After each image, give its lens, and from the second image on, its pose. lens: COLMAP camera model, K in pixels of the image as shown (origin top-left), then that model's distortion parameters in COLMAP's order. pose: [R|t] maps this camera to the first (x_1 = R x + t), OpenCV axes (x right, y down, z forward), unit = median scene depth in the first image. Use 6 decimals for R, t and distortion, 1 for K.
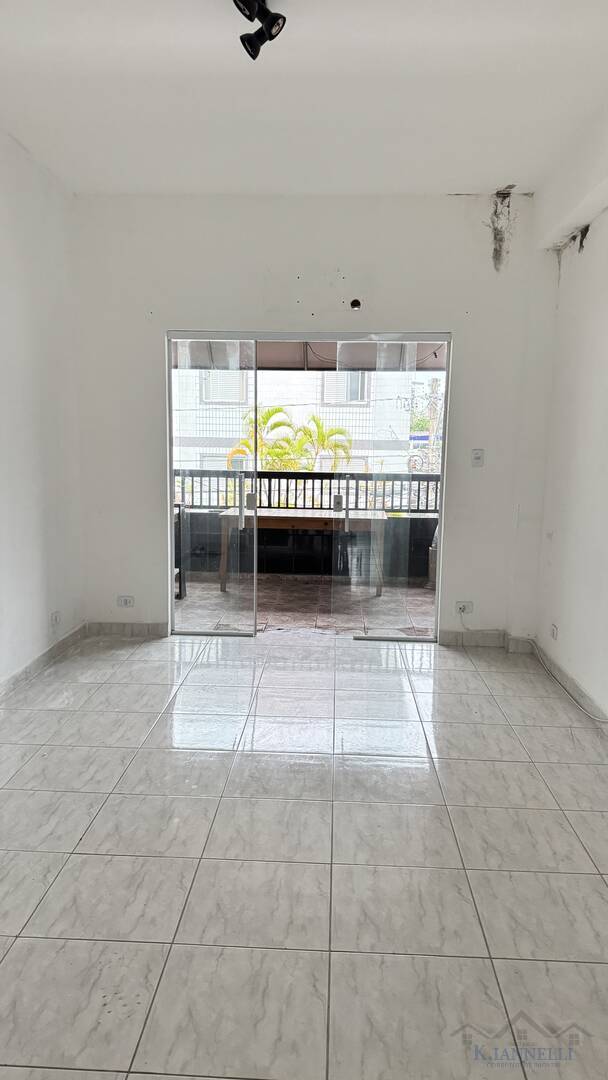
lens RADIAL K [[752.4, 0, 304.0], [0, 752.4, 540.0], [0, 0, 1]] dist [-0.003207, -0.002020]
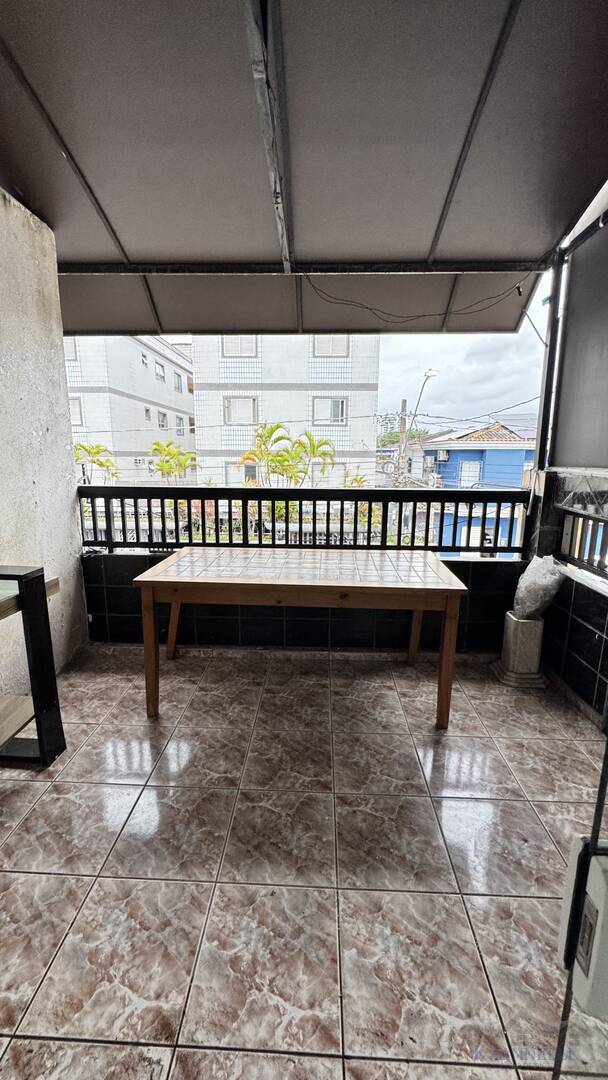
lens RADIAL K [[434.4, 0, 304.0], [0, 434.4, 540.0], [0, 0, 1]] dist [-0.000252, -0.000012]
pose [[0.999927, -0.008047, 0.009007, -0.000049], [0.007442, 0.997835, 0.065349, -0.027229], [-0.009514, -0.065277, 0.997822, 0.243073]]
